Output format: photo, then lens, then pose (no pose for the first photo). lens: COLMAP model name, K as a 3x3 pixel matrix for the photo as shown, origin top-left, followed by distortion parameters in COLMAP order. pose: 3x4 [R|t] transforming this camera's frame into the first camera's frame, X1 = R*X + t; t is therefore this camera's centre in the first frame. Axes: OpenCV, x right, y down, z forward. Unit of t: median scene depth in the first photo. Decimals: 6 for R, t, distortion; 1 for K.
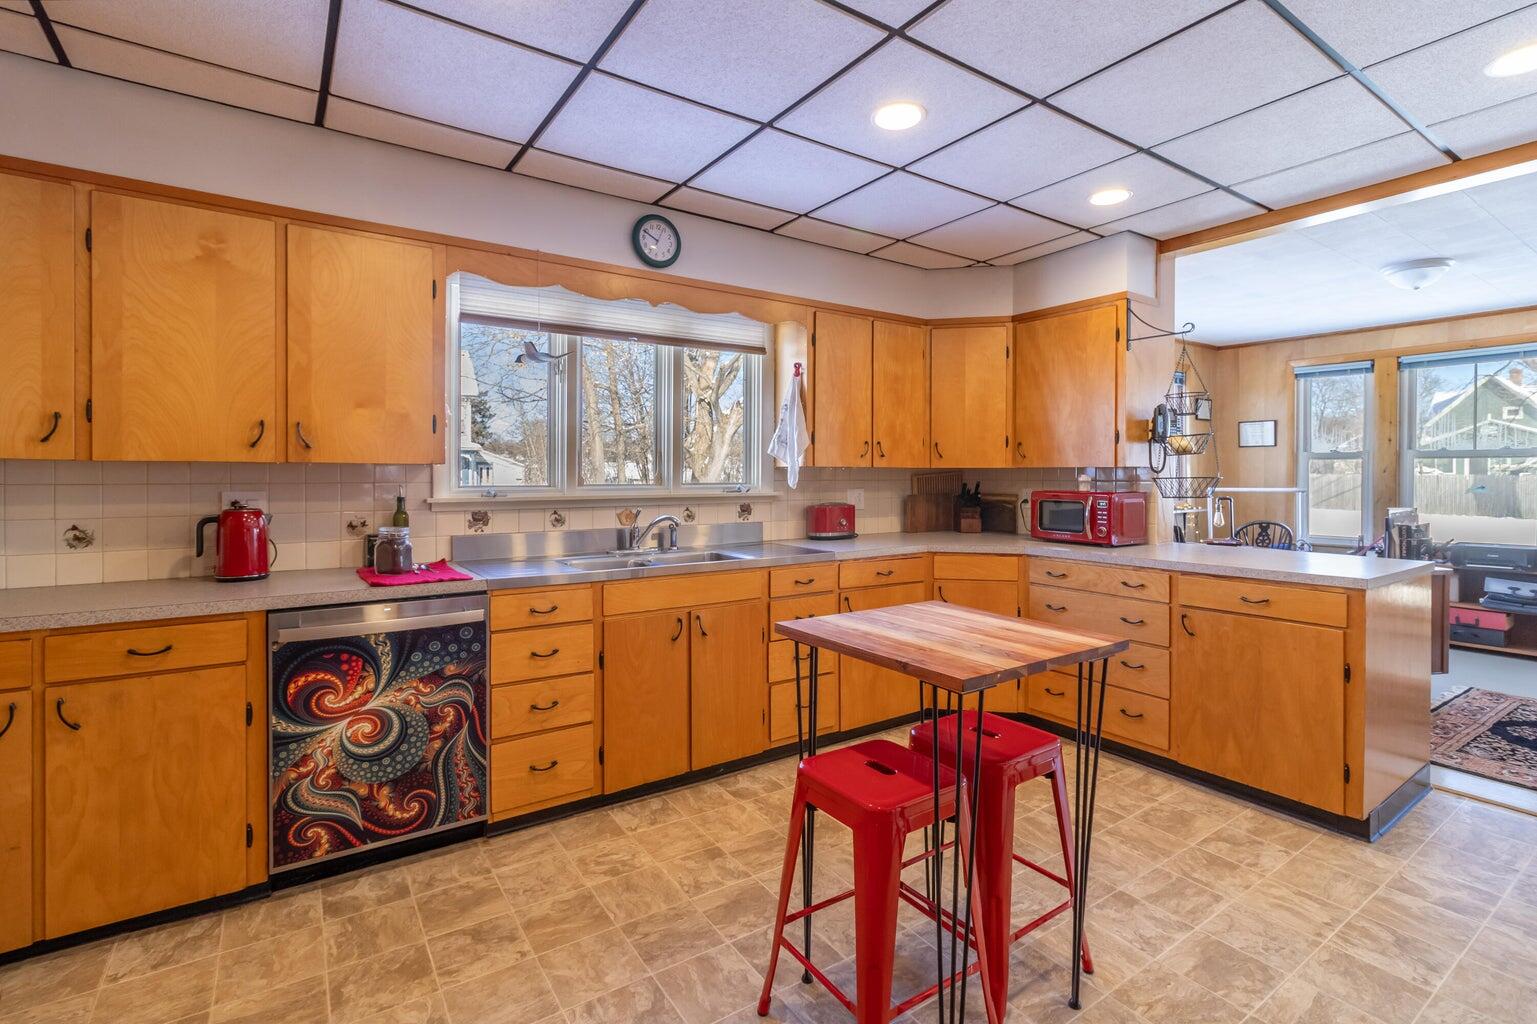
lens RADIAL K [[718.1, 0, 753.3], [0, 718.1, 483.6], [0, 0, 1]] dist [0.000556, -0.000521]
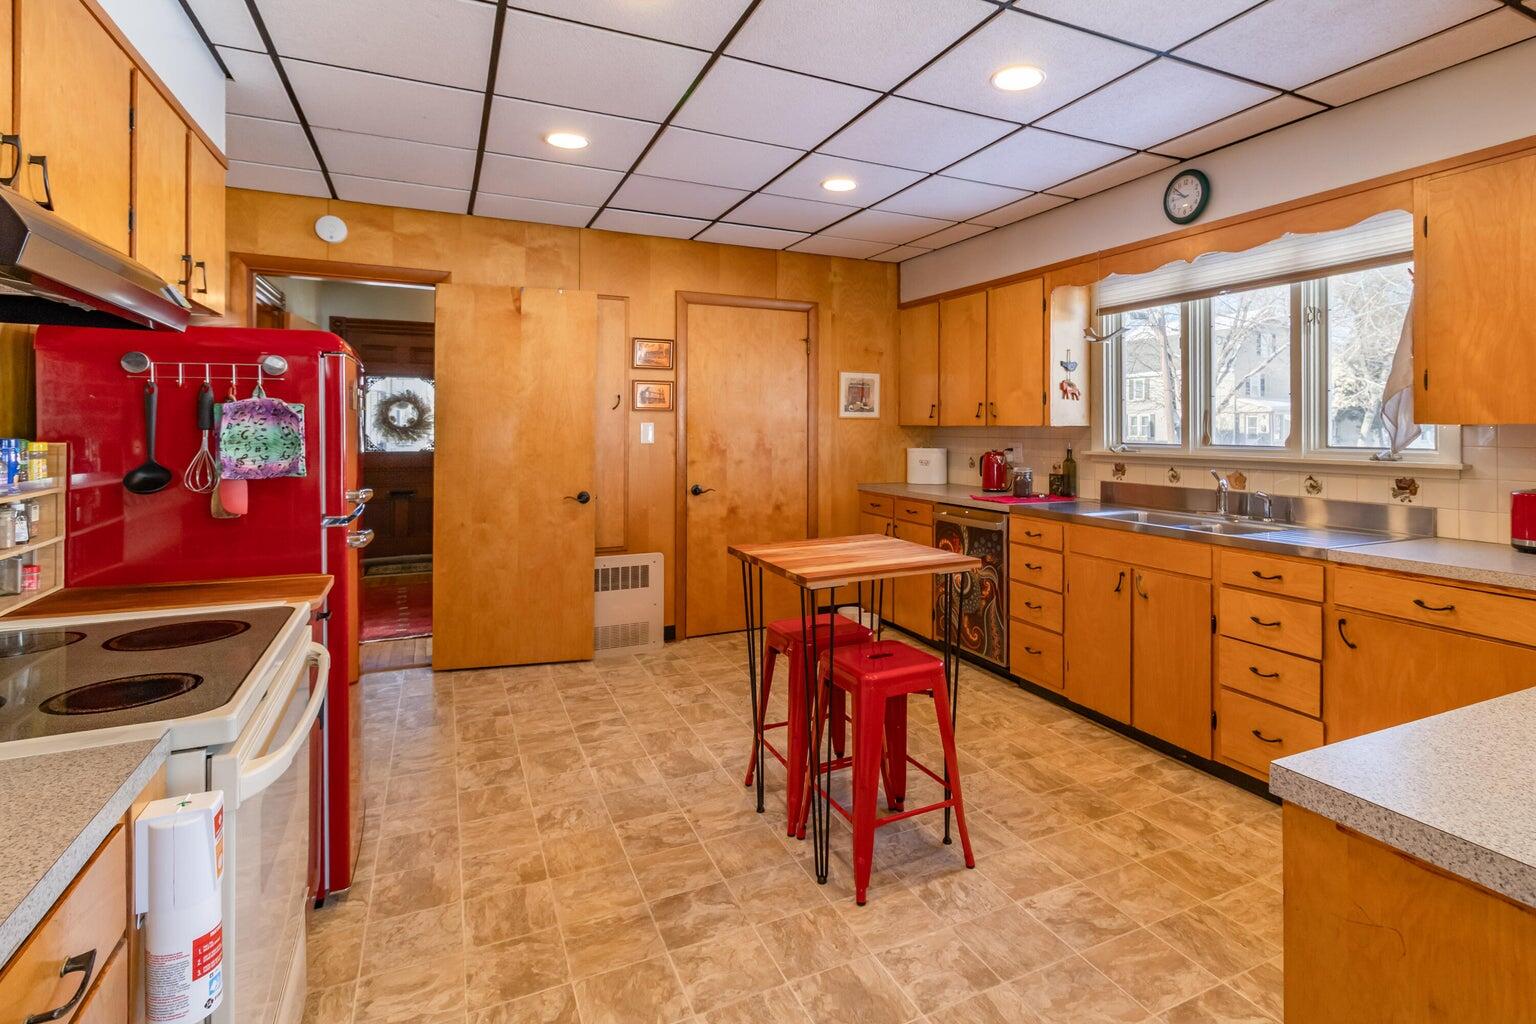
lens RADIAL K [[717.6, 0, 806.1], [0, 717.6, 429.0], [0, 0, 1]] dist [0.000556, -0.000521]
pose [[-0.132347, -0.004772, -0.991192, 0.989883], [-0.020046, 0.999797, -0.002137, -0.008294], [0.991001, 0.019586, -0.132416, 0.677145]]
